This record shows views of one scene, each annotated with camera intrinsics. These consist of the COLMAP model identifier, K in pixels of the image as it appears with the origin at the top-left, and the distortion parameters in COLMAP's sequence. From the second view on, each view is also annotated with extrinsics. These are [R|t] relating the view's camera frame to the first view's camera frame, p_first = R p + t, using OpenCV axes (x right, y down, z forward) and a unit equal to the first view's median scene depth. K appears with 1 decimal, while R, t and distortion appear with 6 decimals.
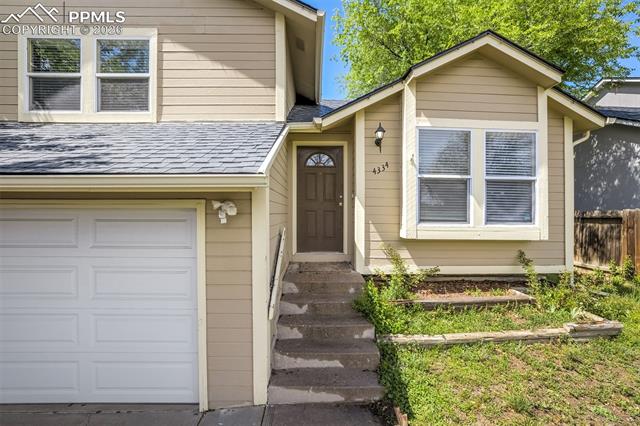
lens RADIAL K [[276.7, 0, 320.6], [0, 276.7, 212.0], [0, 0, 1]] dist [-0.042971, 0.018748]
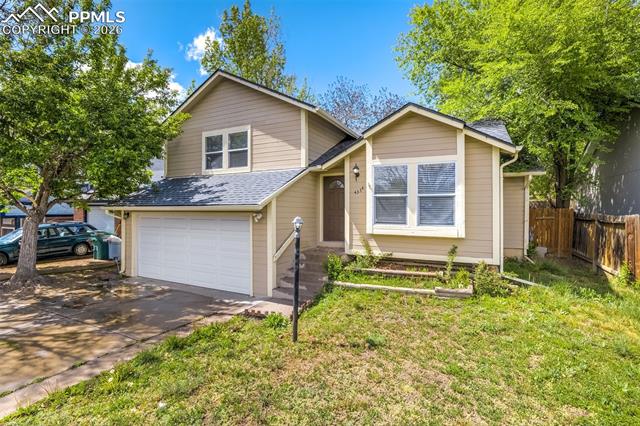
lens RADIAL K [[305.8, 0, 320.0], [0, 305.8, 213.0], [0, 0, 1]] dist [-0.000202, -0.000009]
pose [[0.880144, 0.000027, -0.474707, 0.929143], [-0.001010, 0.999998, -0.001815, -0.022286], [0.474706, 0.002077, 0.880142, -0.751996]]
